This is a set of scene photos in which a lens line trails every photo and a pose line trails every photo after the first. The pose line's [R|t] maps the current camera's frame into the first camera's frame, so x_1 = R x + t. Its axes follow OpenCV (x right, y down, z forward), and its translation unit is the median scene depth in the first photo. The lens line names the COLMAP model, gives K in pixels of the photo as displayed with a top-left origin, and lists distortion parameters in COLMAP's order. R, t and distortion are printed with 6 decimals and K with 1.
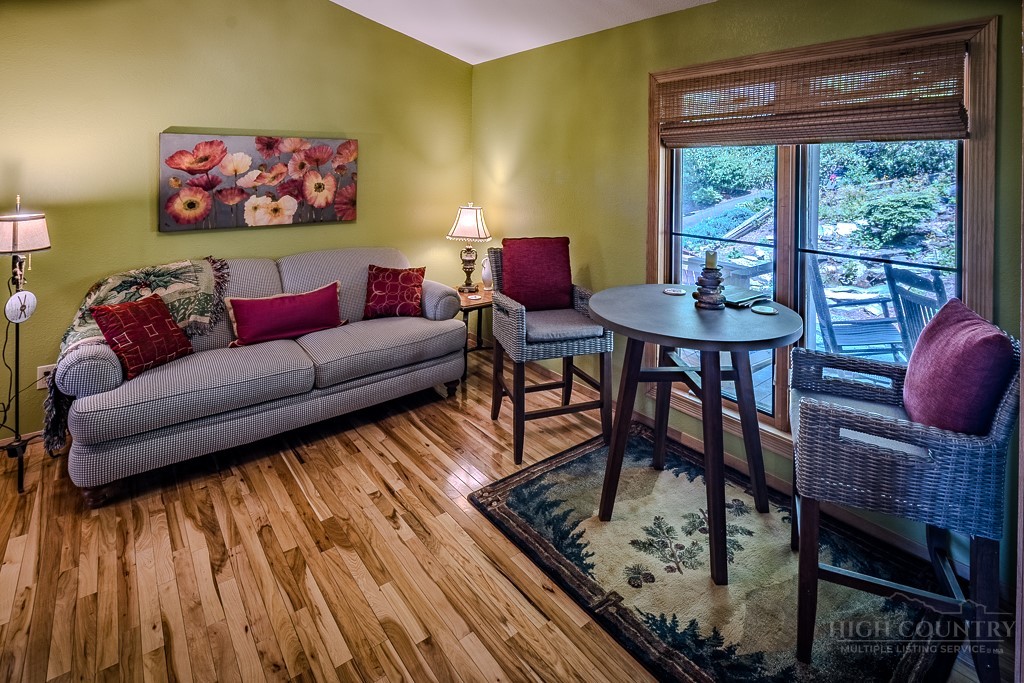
lens RADIAL K [[514.8, 0, 512.9], [0, 514.8, 172.2], [0, 0, 1]] dist [0.000040, -0.002310]
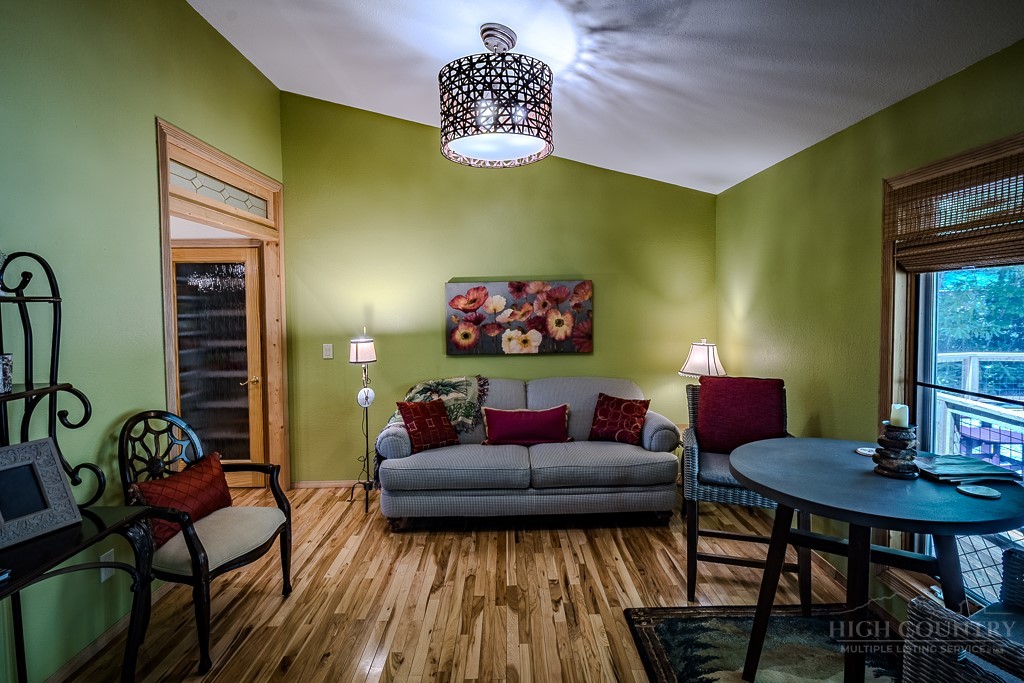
lens RADIAL K [[509.5, 0, 514.4], [0, 509.5, 327.8], [0, 0, 1]] dist [0.001195, -0.000513]
pose [[0.797539, 0.008423, -0.603209, 0.286522], [0.013622, 0.999396, 0.031965, 0.002883], [0.603114, -0.033710, 0.796942, 0.023382]]
